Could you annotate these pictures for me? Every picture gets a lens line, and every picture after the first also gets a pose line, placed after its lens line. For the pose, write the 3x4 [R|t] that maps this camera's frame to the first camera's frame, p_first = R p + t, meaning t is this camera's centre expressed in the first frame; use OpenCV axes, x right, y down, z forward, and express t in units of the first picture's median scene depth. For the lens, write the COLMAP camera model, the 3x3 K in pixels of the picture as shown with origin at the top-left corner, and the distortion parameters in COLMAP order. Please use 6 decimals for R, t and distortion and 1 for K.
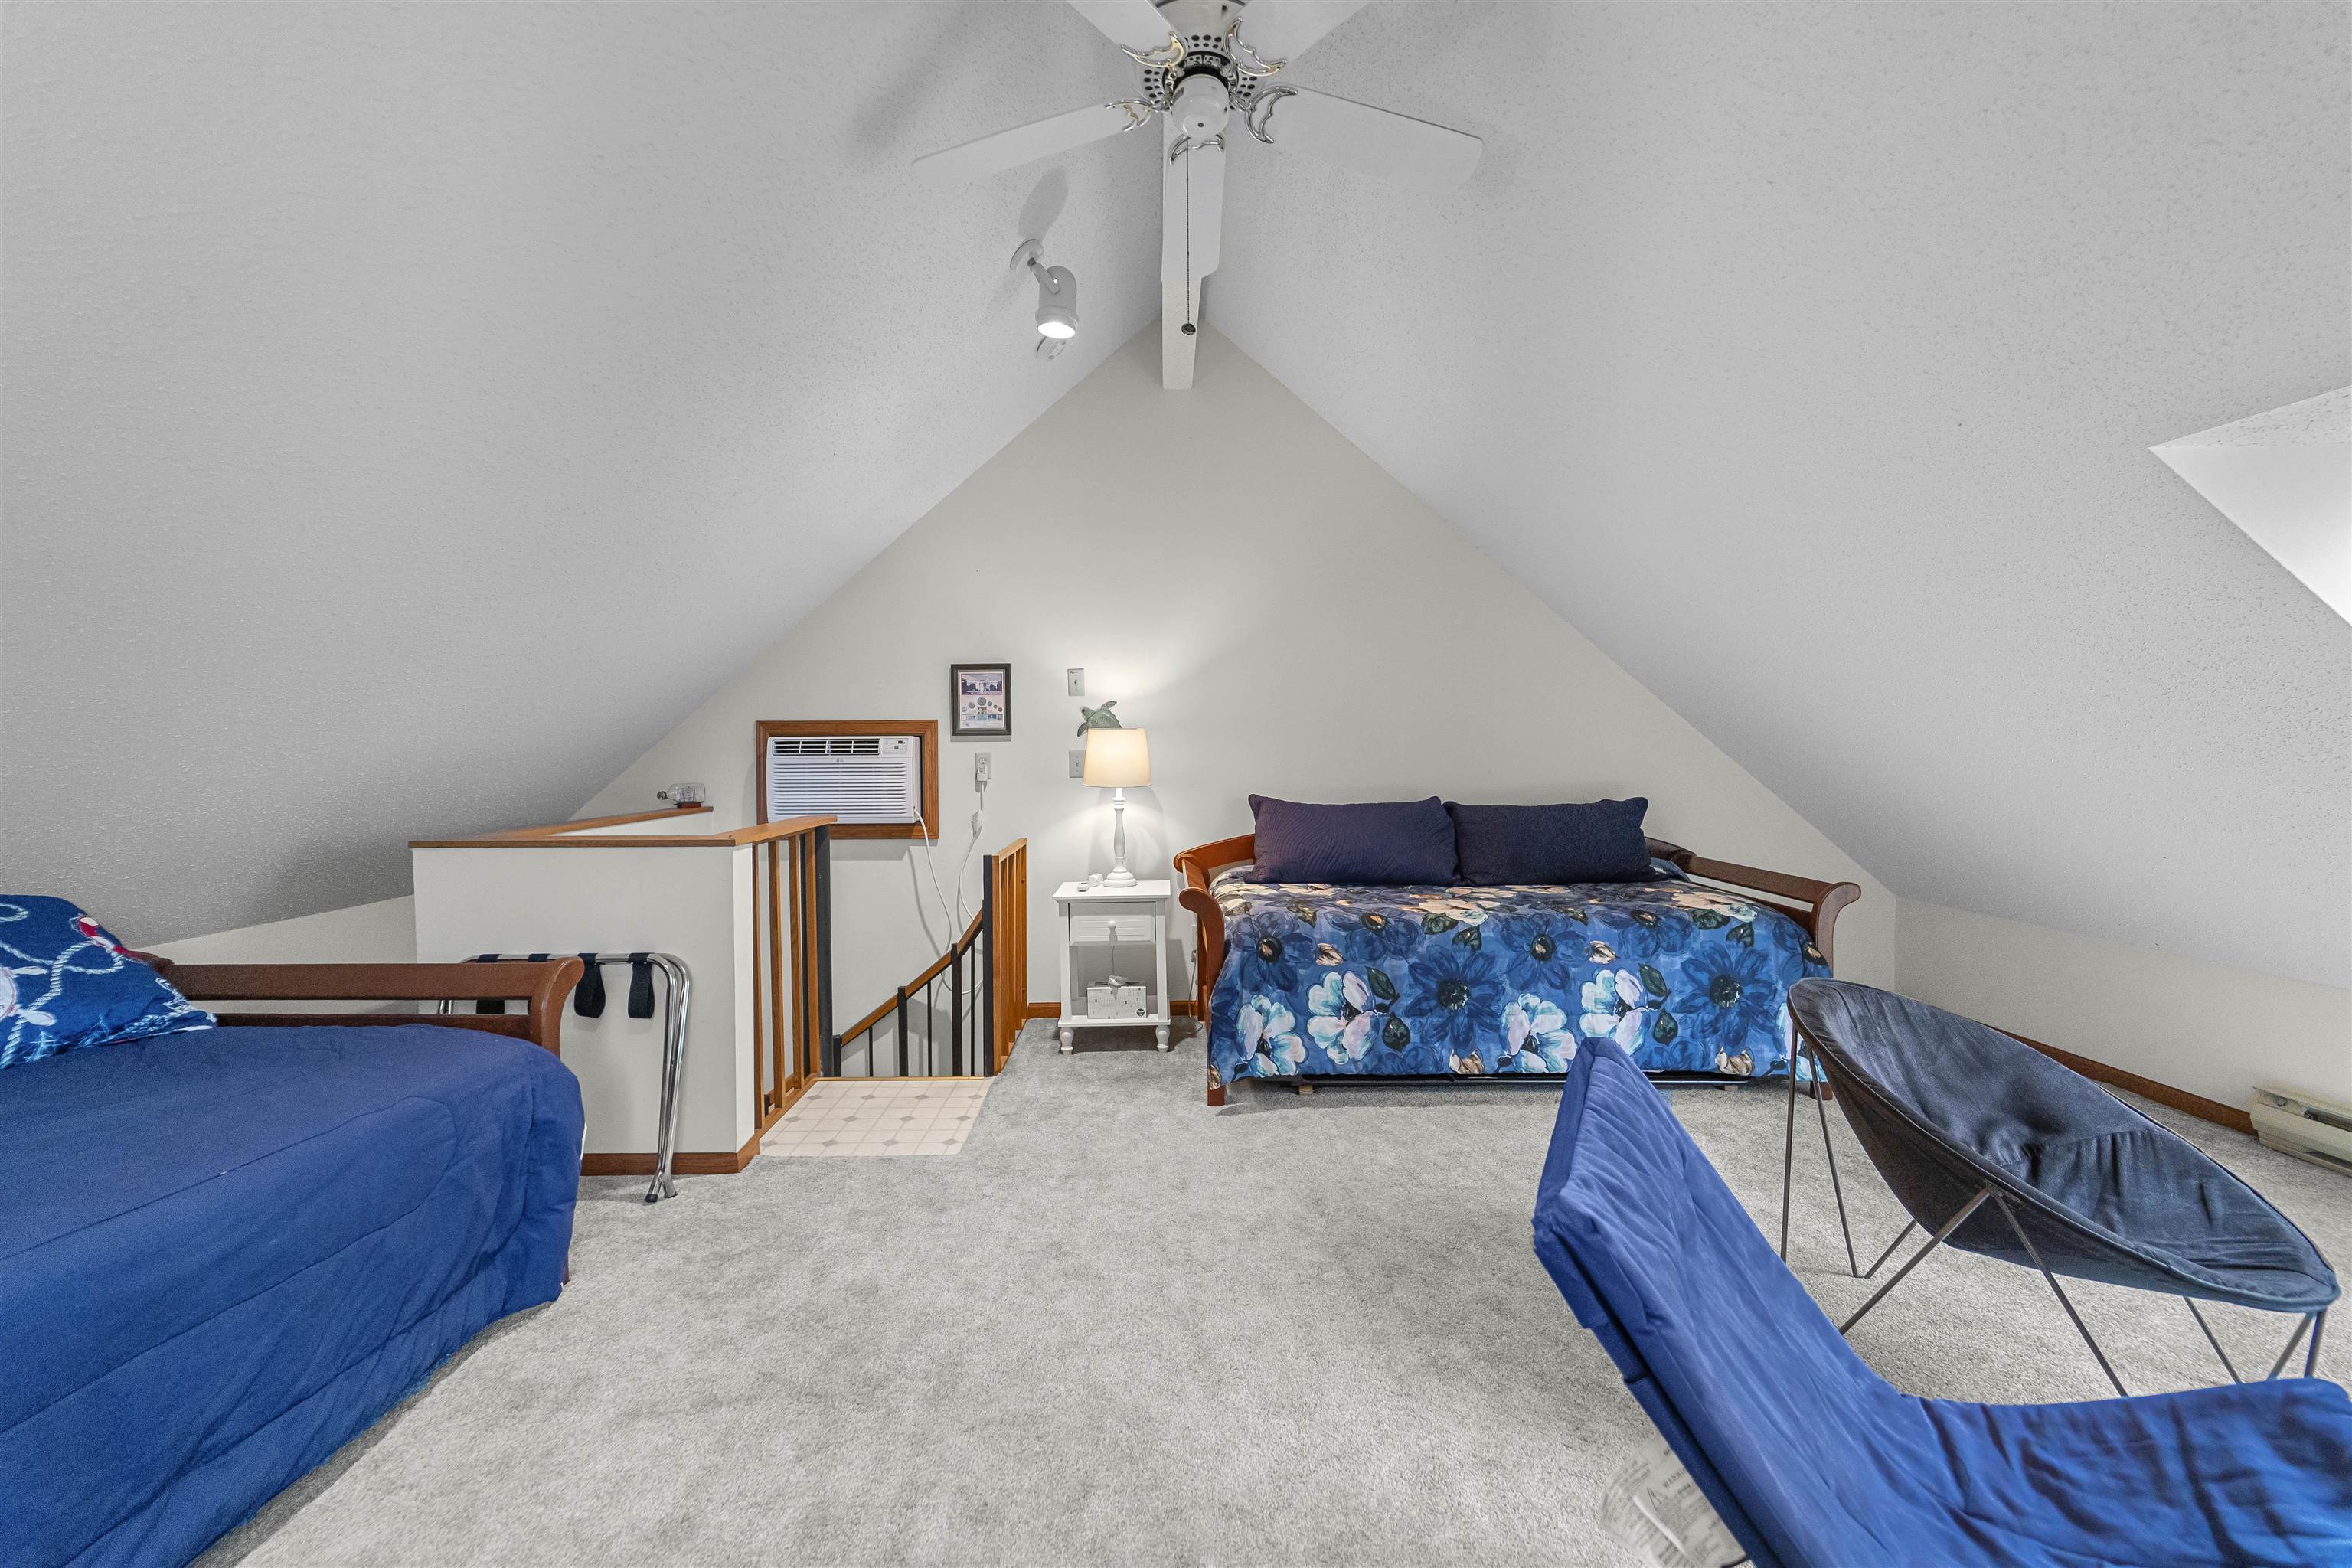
lens RADIAL K [[957.3, 0, 1175.1], [0, 957.3, 753.8], [0, 0, 1]] dist [0.000515, -0.000391]
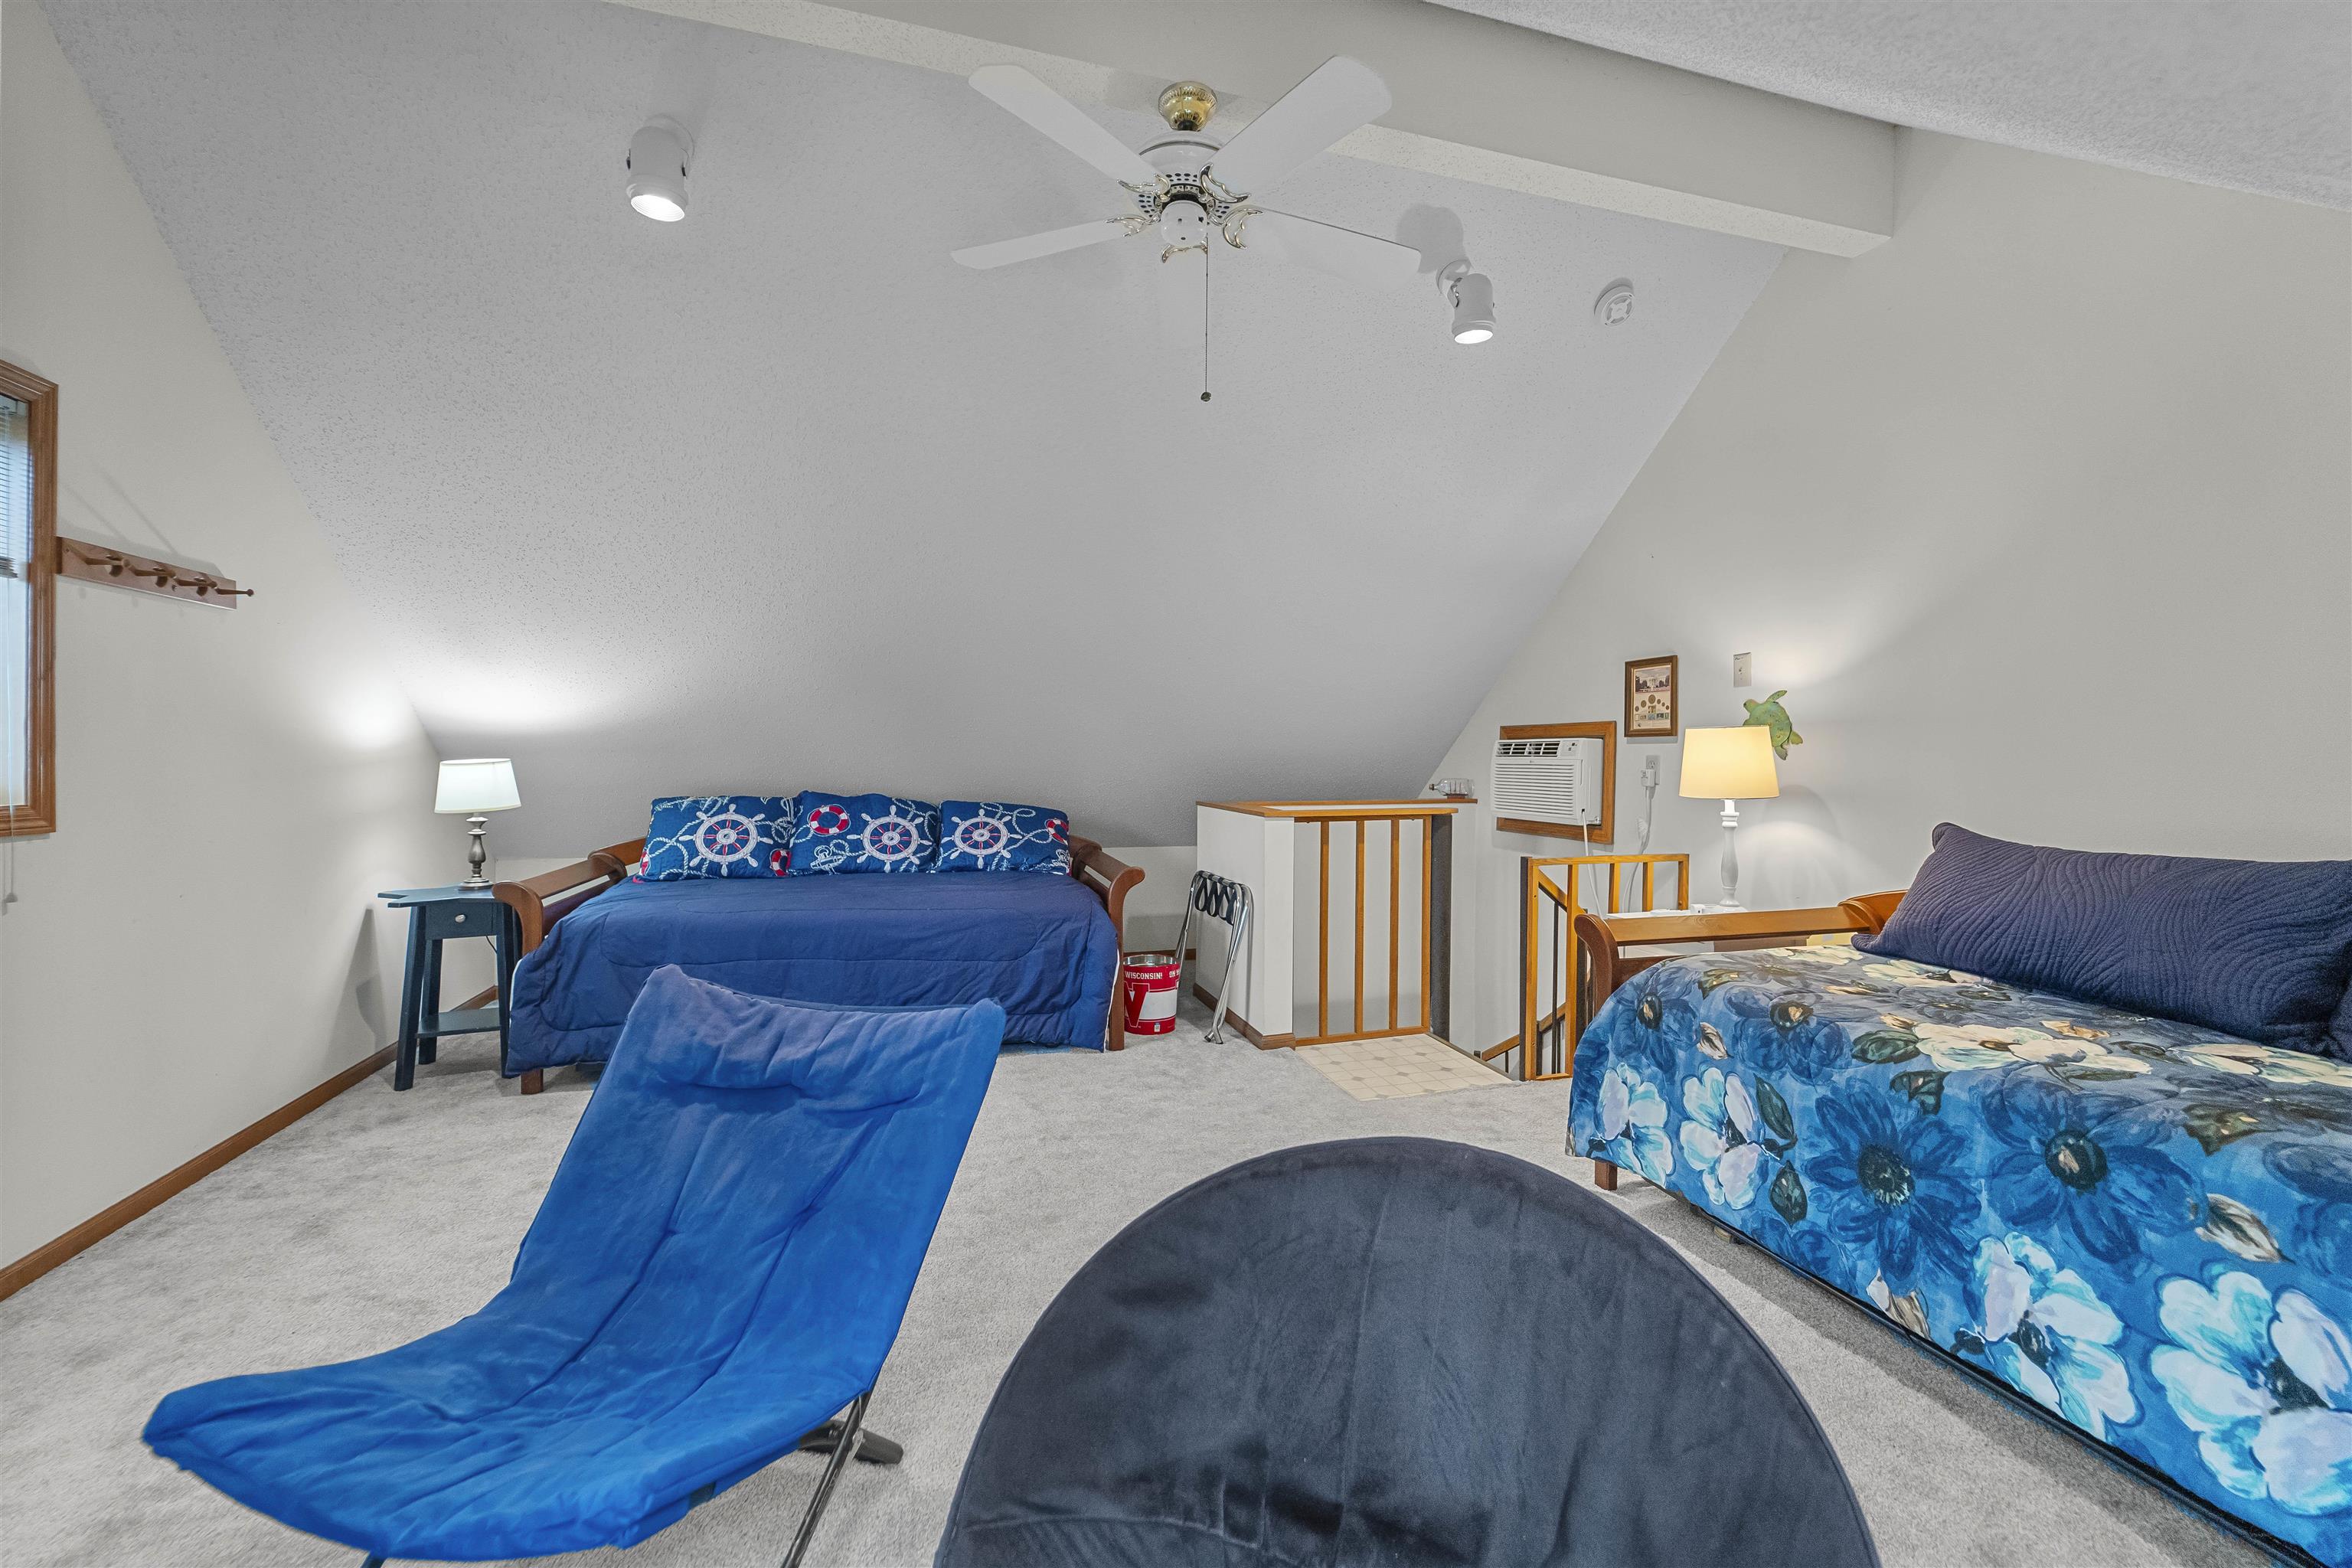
lens RADIAL K [[957.3, 0, 1175.1], [0, 957.3, 753.8], [0, 0, 1]] dist [0.000515, -0.000391]
pose [[0.254998, 0.004523, -0.966931, 0.737295], [-0.014757, 0.999891, 0.000785, 0.003745], [0.966829, 0.014069, 0.255037, 0.436011]]
